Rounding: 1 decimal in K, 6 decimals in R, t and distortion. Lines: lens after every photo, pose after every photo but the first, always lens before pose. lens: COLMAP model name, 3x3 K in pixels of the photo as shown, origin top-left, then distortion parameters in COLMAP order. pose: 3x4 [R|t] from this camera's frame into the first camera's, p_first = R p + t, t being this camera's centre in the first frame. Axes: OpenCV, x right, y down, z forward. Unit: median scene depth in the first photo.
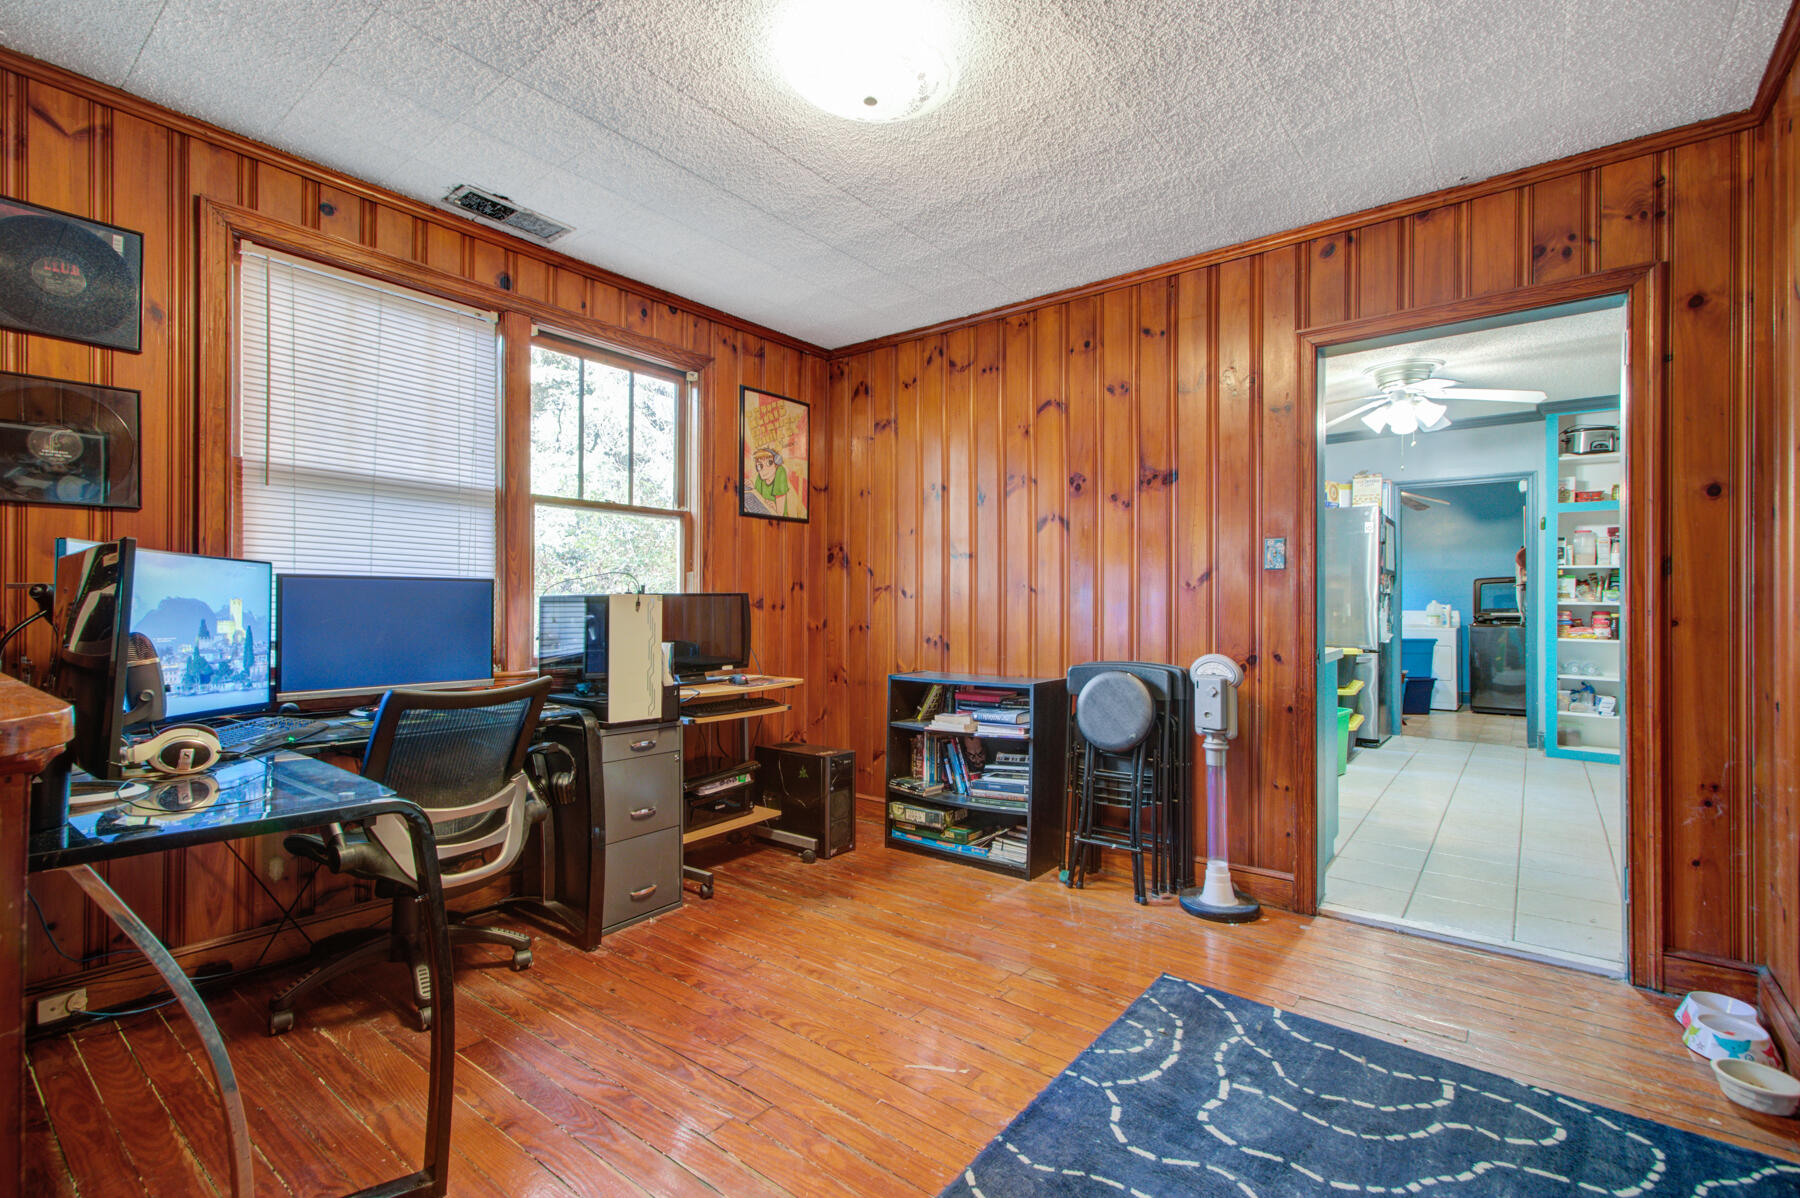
lens RADIAL K [[828.5, 0, 893.7], [0, 828.5, 606.9], [0, 0, 1]] dist [0.003978, 0.005292]
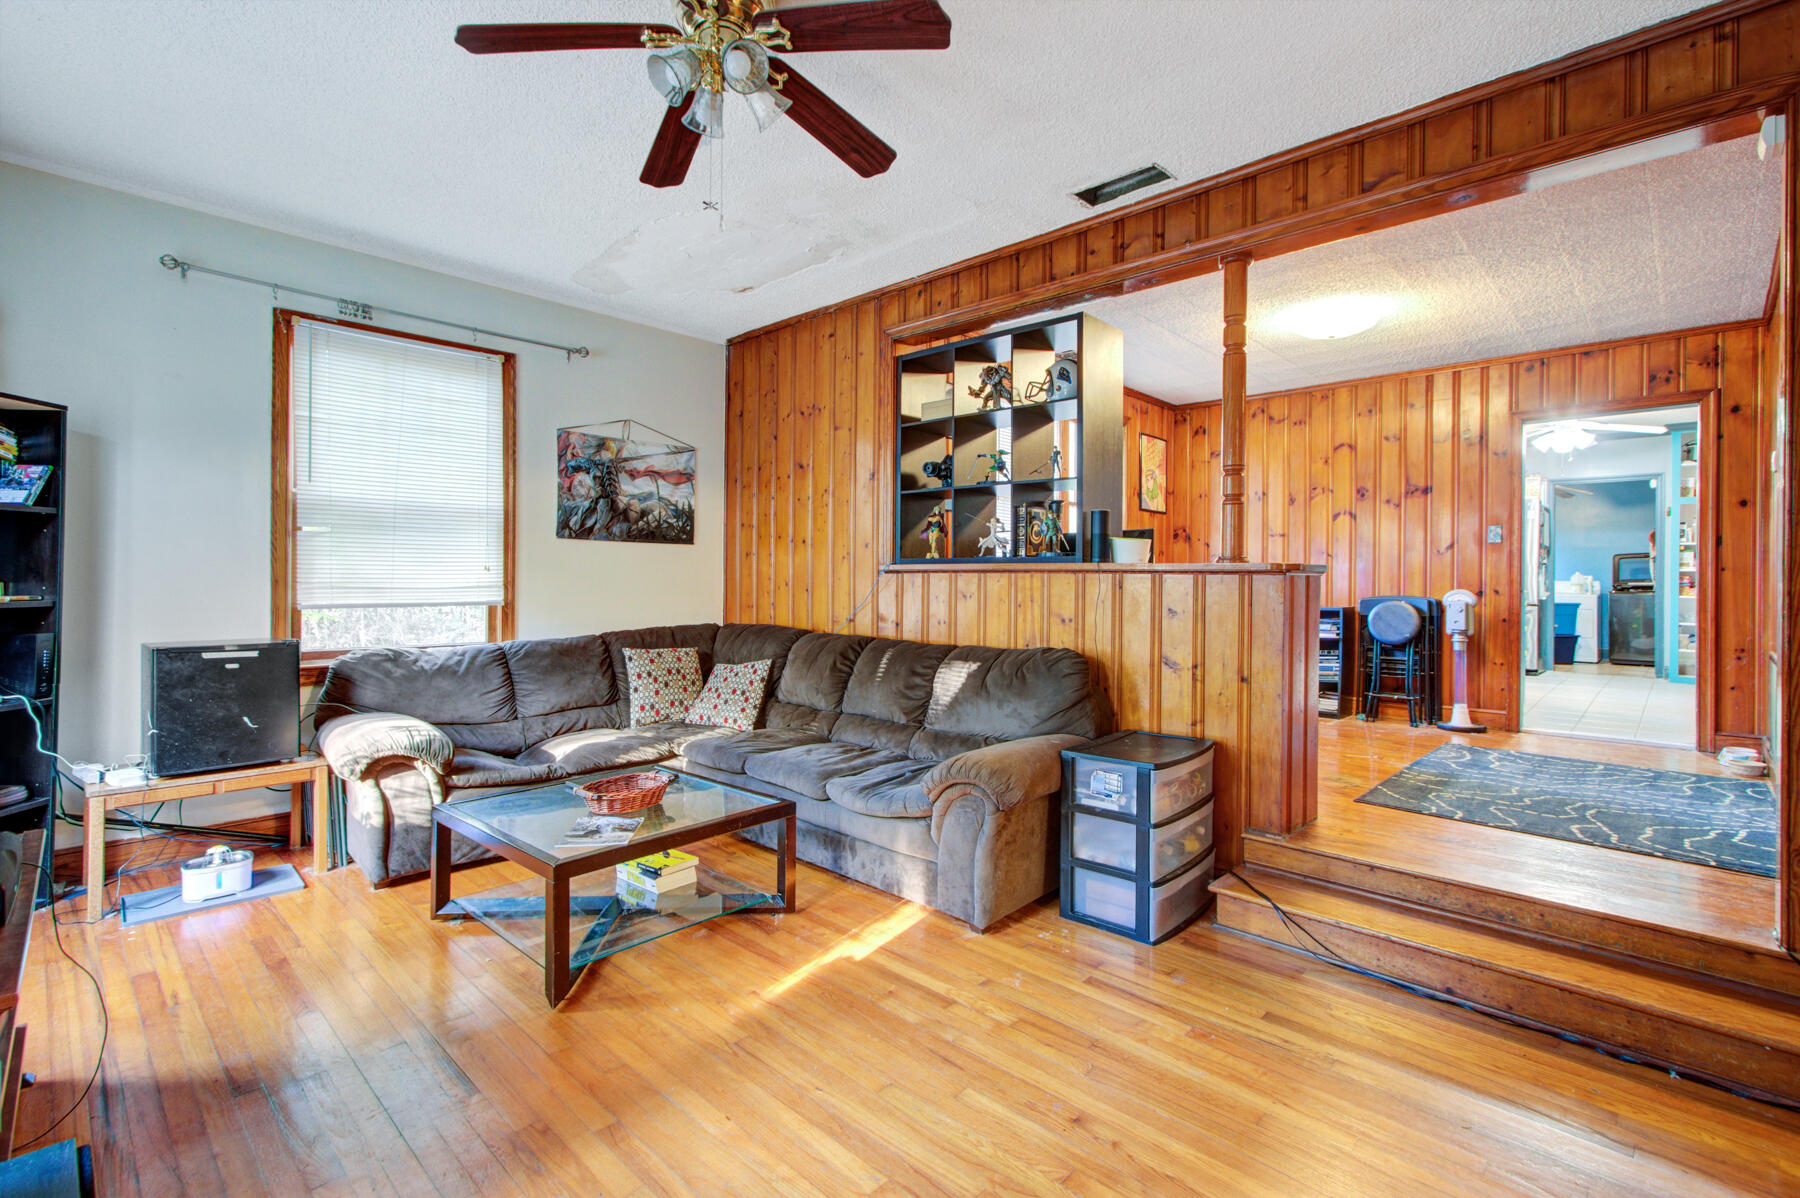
lens RADIAL K [[828.5, 0, 908.3], [0, 828.5, 585.8], [0, 0, 1]] dist [0.003978, 0.005292]
pose [[0.995722, 0.007670, -0.092084, -0.604040], [-0.007654, 0.999971, 0.000519, 0.053305], [0.092085, 0.000188, 0.995751, -0.860706]]
